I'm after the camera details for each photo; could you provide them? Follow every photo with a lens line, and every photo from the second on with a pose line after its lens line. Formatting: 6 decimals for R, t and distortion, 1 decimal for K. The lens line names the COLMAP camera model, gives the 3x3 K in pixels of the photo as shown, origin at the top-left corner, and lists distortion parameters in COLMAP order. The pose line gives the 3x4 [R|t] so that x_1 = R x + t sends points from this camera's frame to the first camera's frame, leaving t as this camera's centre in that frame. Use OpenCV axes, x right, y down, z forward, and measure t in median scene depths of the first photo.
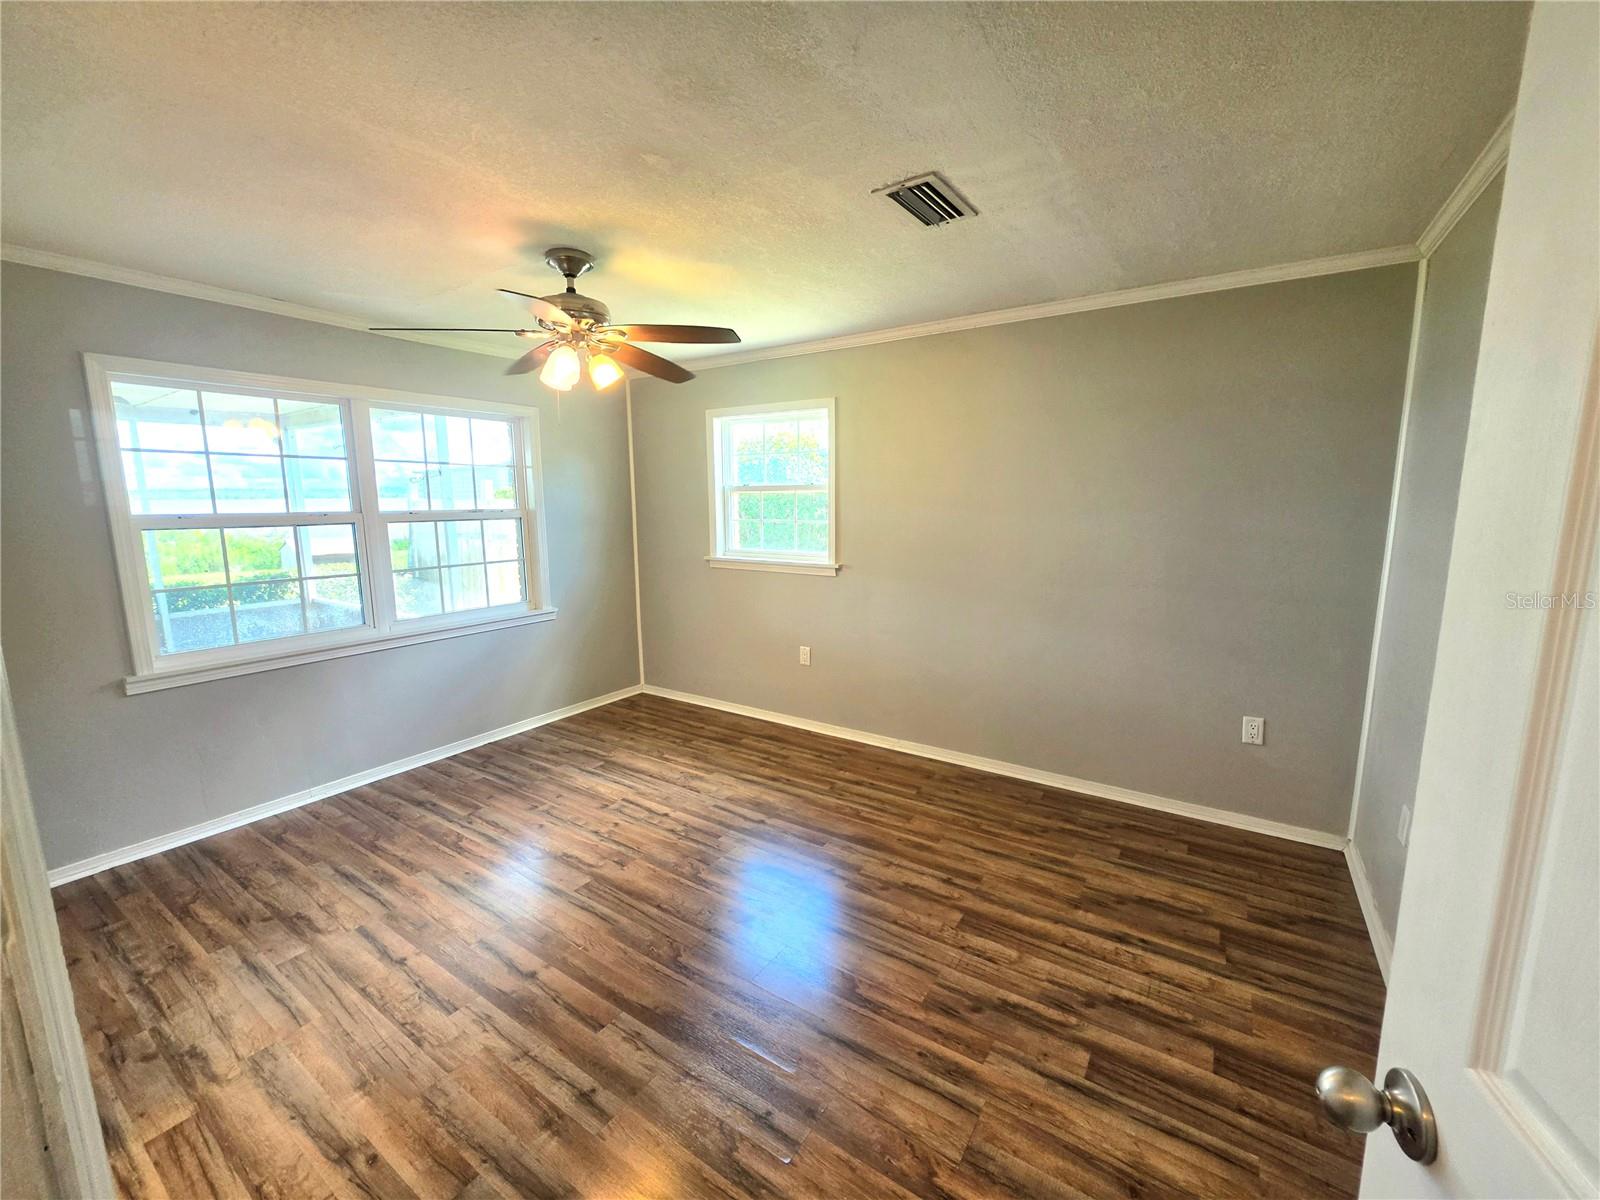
lens RADIAL K [[641.2, 0, 799.5], [0, 641.2, 593.9], [0, 0, 1]] dist [-0.003667, 0.000231]
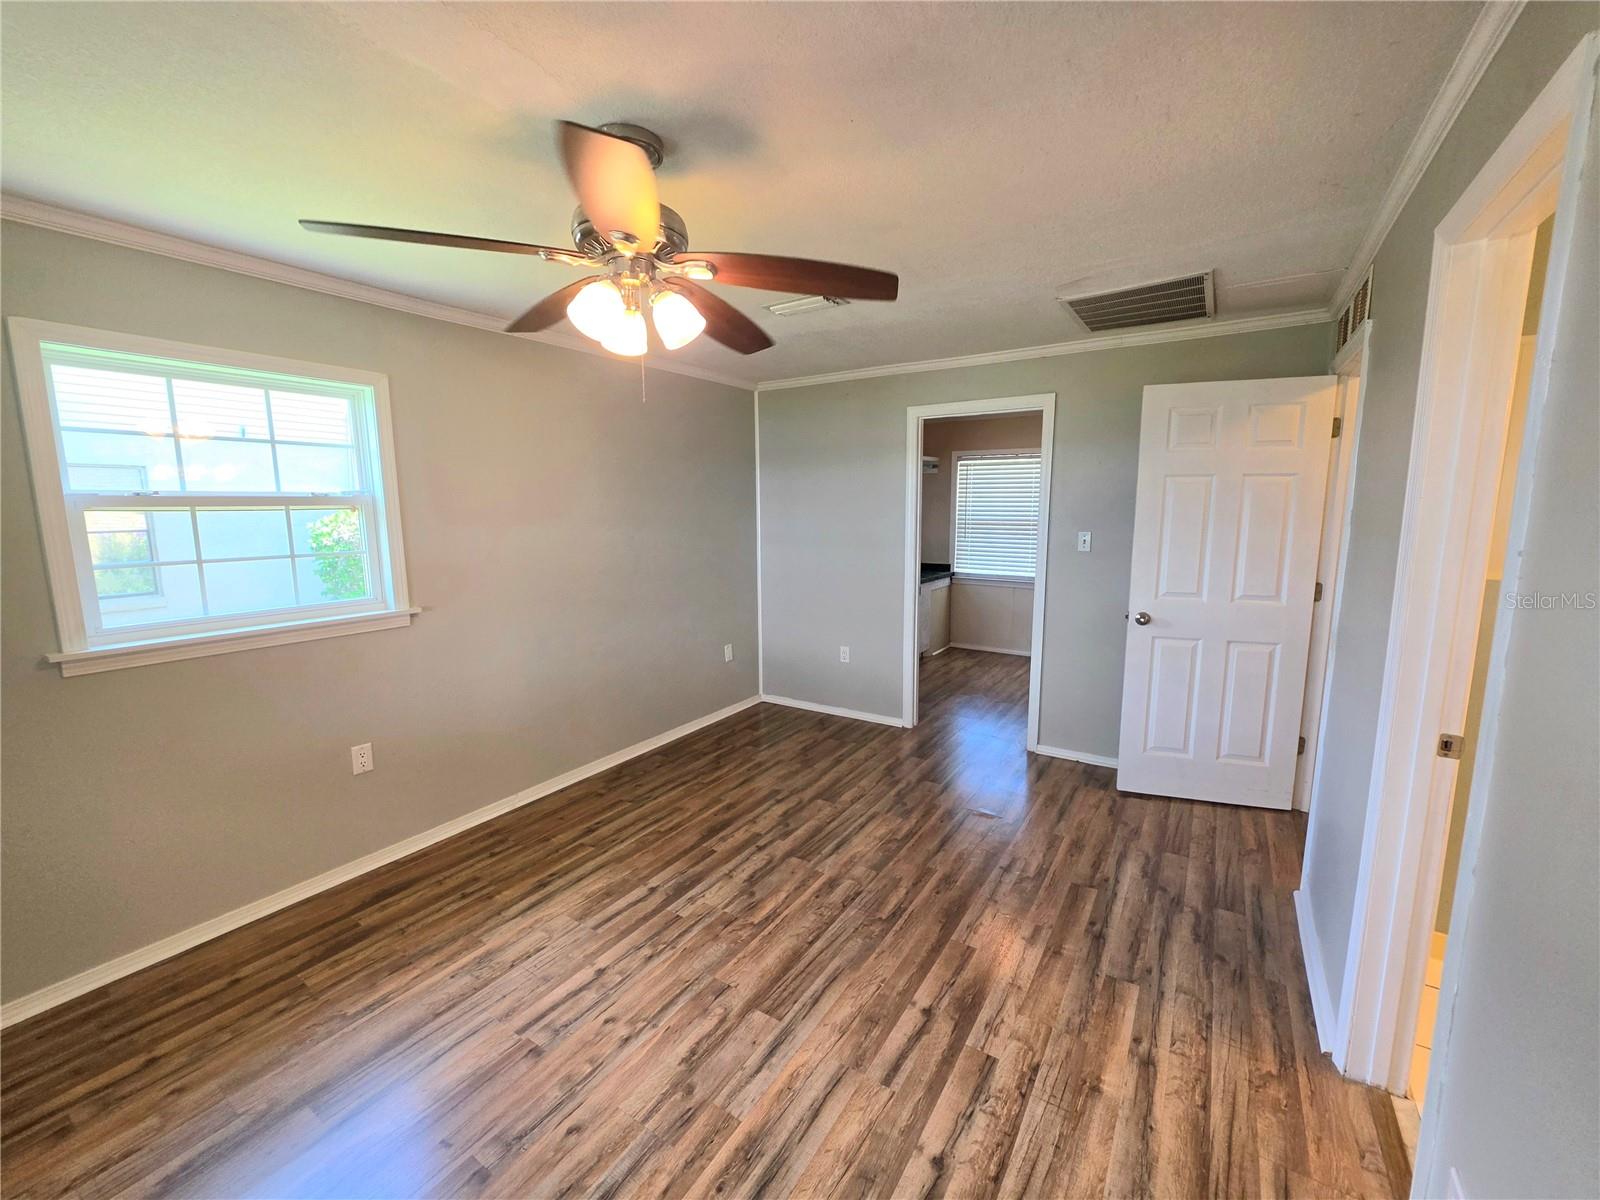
lens RADIAL K [[641.2, 0, 816.8], [0, 641.2, 593.9], [0, 0, 1]] dist [-0.003667, 0.000231]
pose [[-0.018588, -0.132414, 0.991020, -0.879916], [0.155386, 0.978766, 0.133691, -0.116604], [-0.987679, 0.156475, 0.002382, 0.730003]]
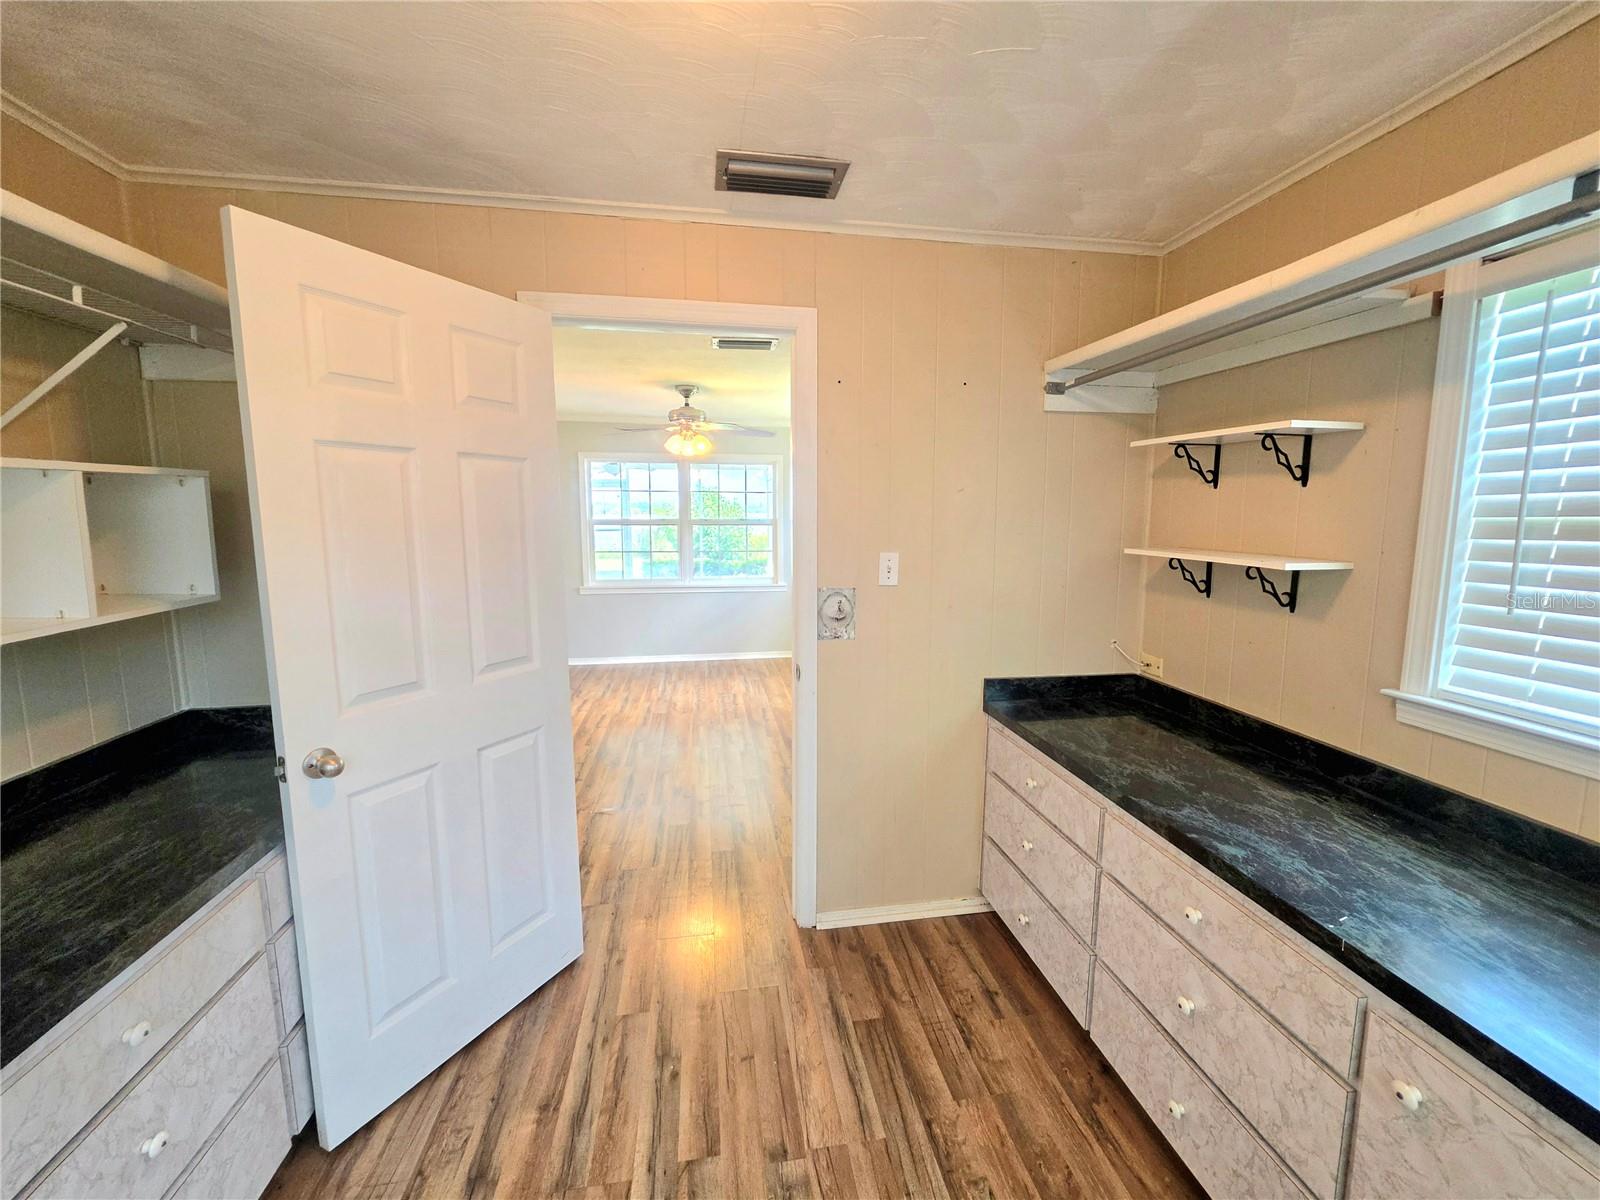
lens RADIAL K [[641.2, 0, 806.8], [0, 641.2, 596.4], [0, 0, 1]] dist [-0.003667, 0.000231]
pose [[0.676571, 0.100999, -0.729419, 1.135620], [-0.106676, 0.993543, 0.038624, -0.015899], [0.728610, 0.051680, 0.682976, -0.013715]]
